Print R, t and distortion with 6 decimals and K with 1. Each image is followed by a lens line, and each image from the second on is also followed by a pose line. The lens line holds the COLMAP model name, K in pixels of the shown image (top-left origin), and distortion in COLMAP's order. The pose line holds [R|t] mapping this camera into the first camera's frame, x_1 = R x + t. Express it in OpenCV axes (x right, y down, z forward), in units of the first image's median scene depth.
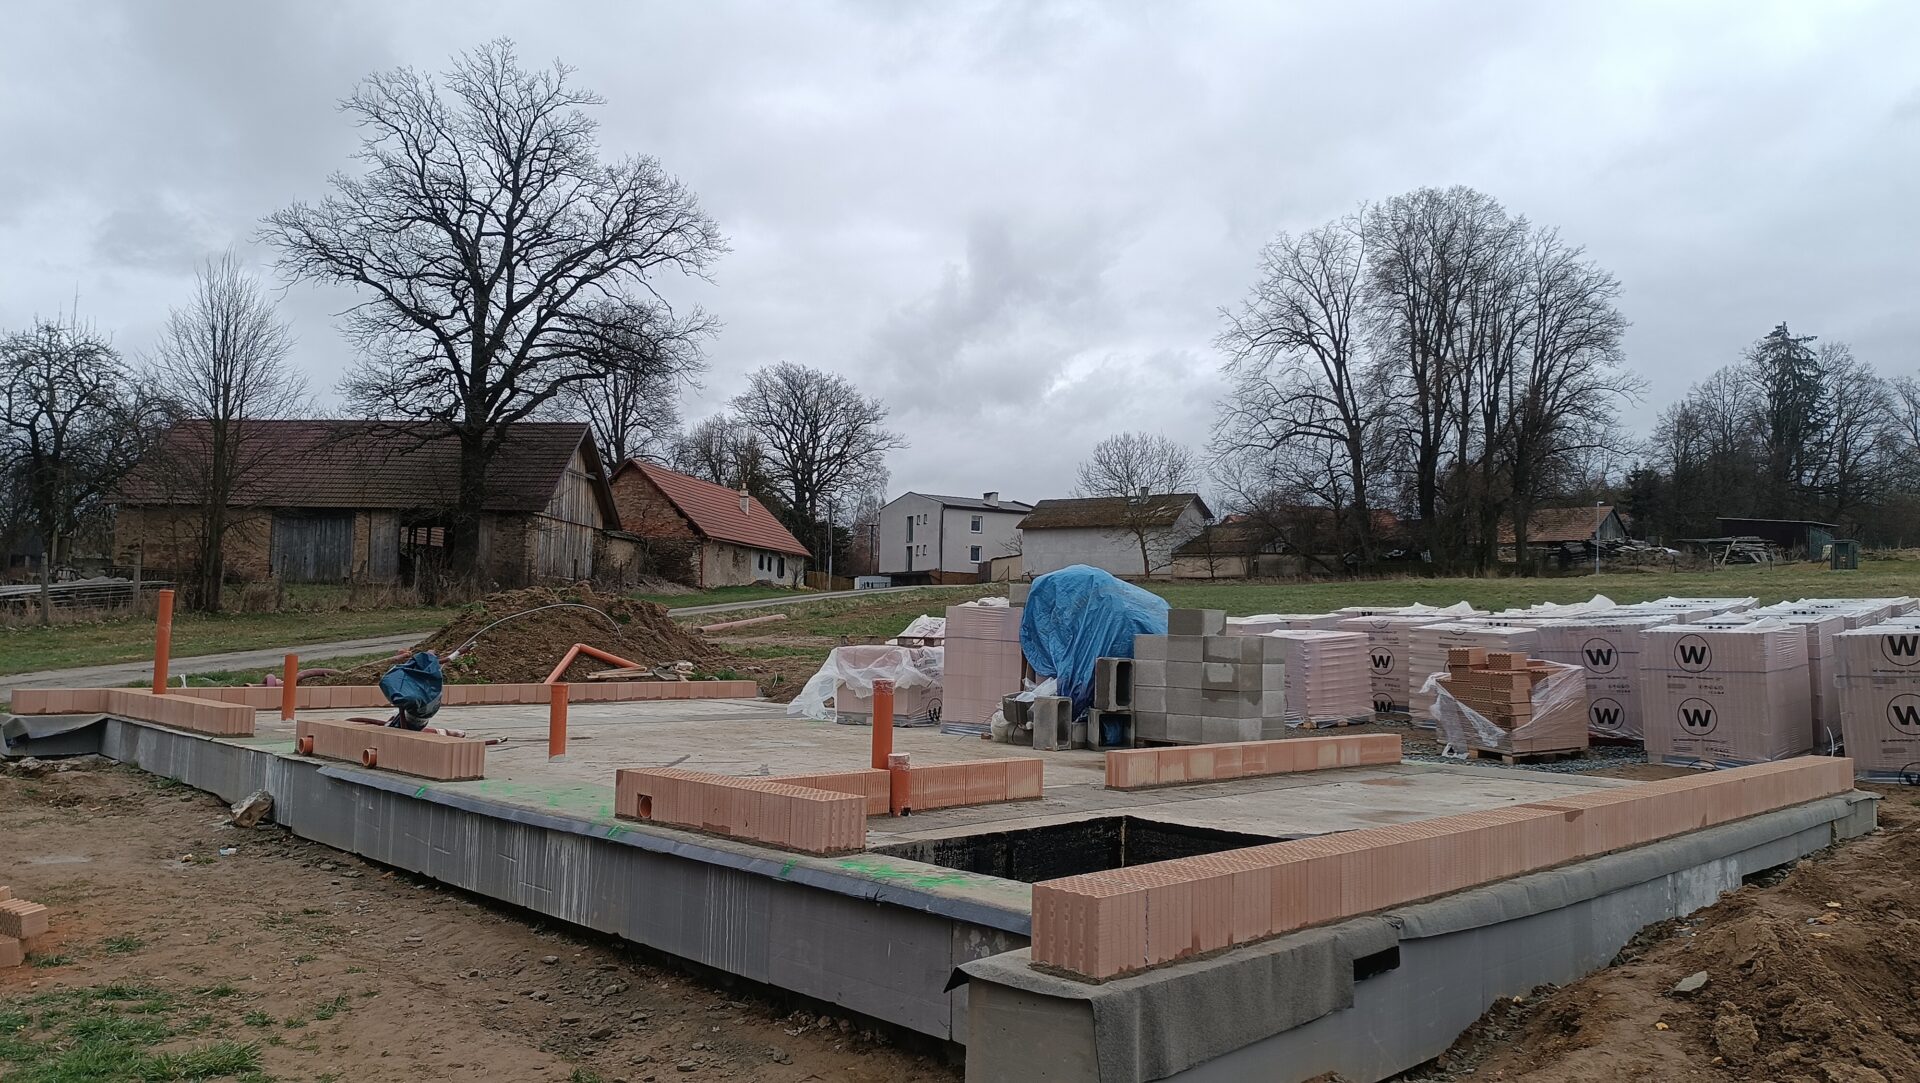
lens RADIAL K [[1337.9, 0, 960.0], [0, 1337.9, 541.5], [0, 0, 1]] dist [0.066173, -0.092161]
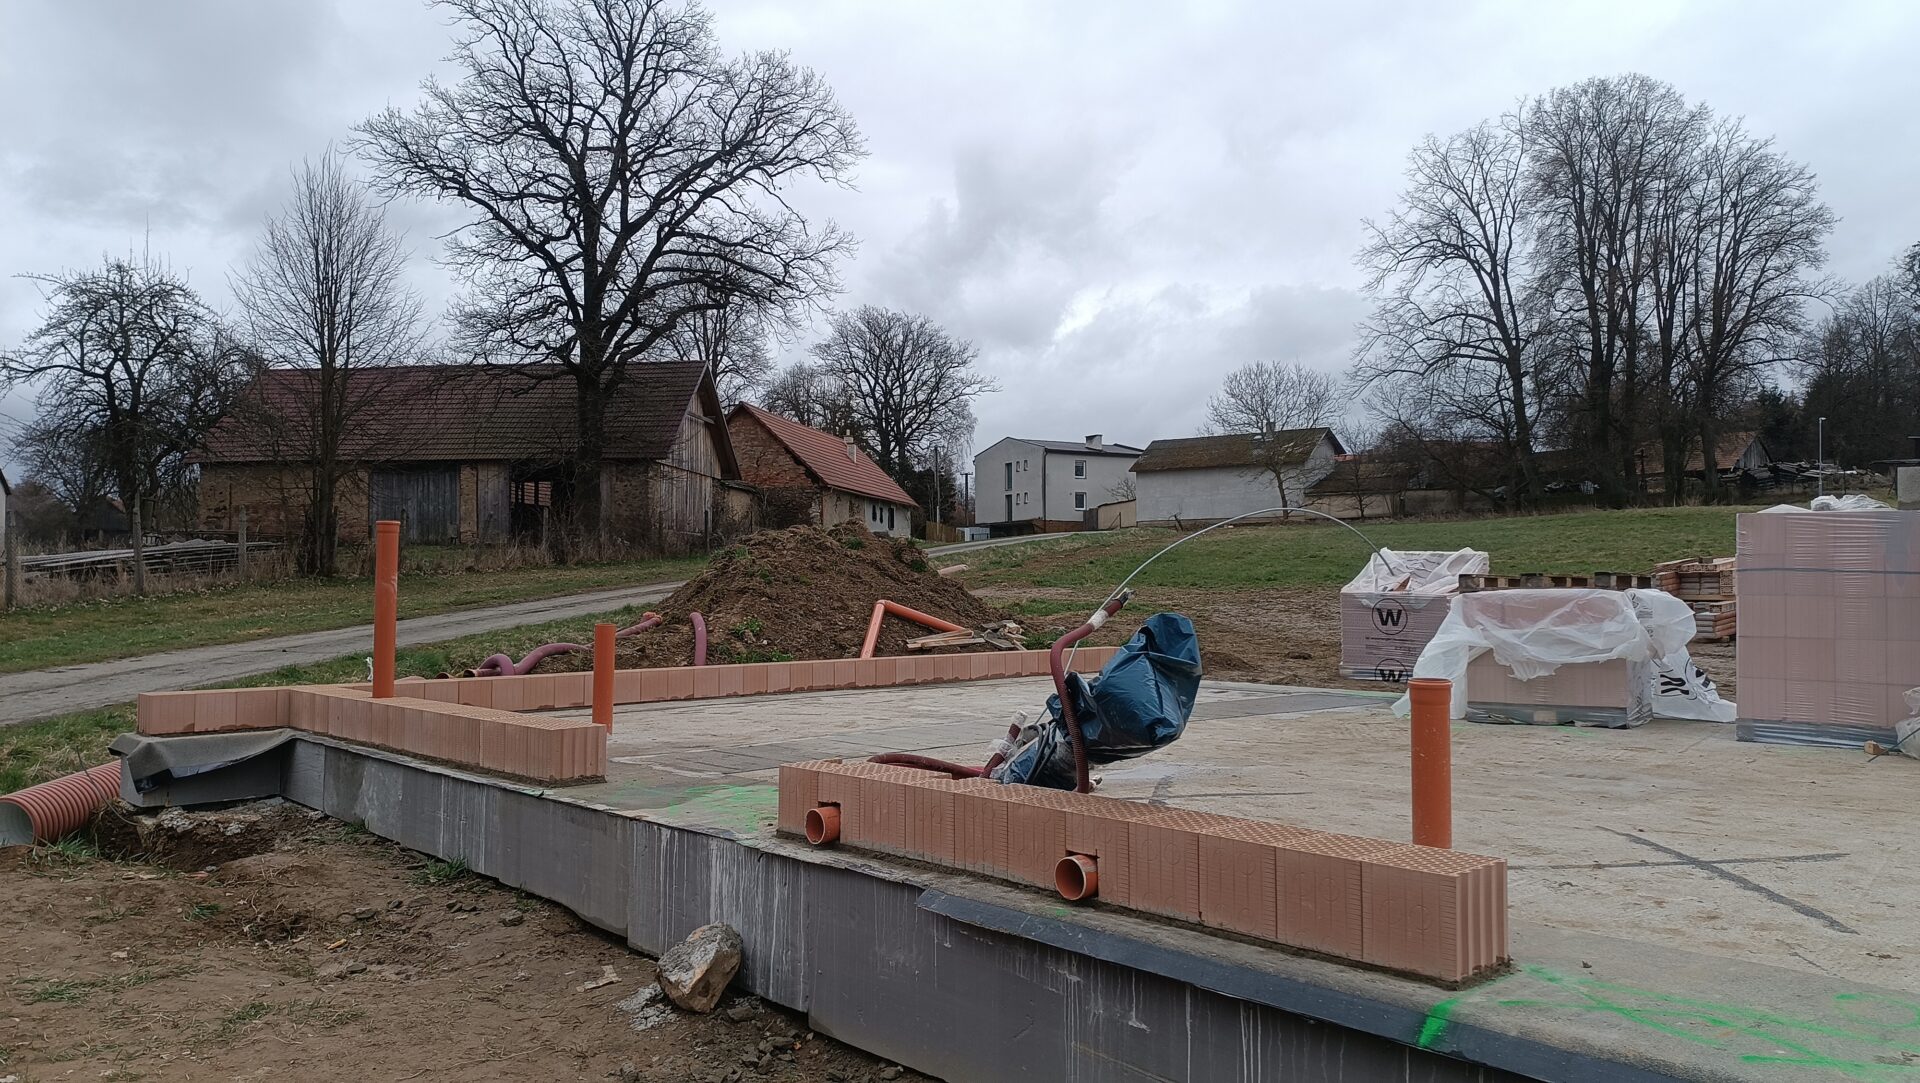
lens RADIAL K [[1349.2, 0, 960.0], [0, 1349.2, 541.5], [0, 0, 1]] dist [0.081536, -0.115927]
pose [[0.998765, -0.025576, -0.042599, -0.077337], [0.027033, 0.999056, 0.033992, 0.007773], [0.041689, -0.035101, 0.998514, 0.103101]]
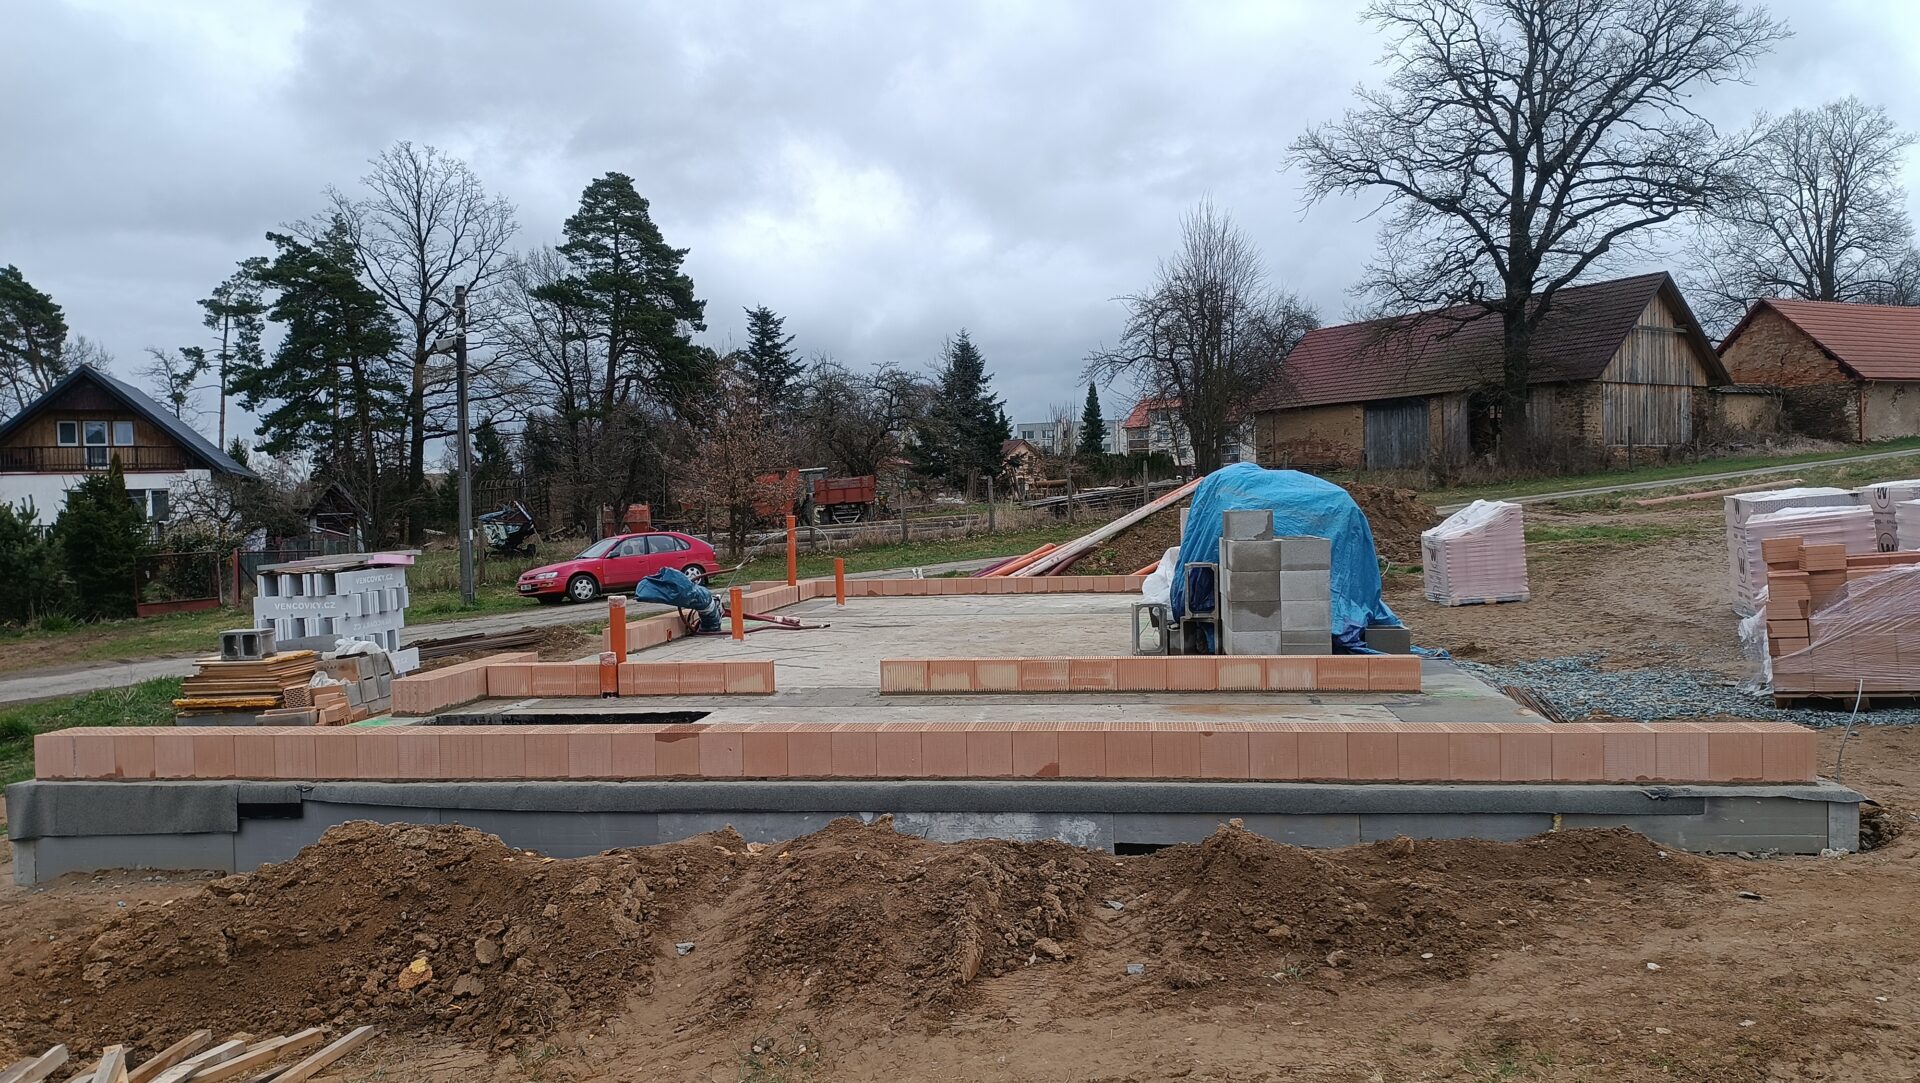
lens RADIAL K [[1337.9, 0, 960.0], [0, 1337.9, 541.5], [0, 0, 1]] dist [0.066173, -0.092161]
pose [[0.613303, -0.018337, -0.789635, 0.161896], [0.094408, 0.994265, 0.050238, 0.001628], [0.784185, -0.105359, 0.611517, 0.060307]]
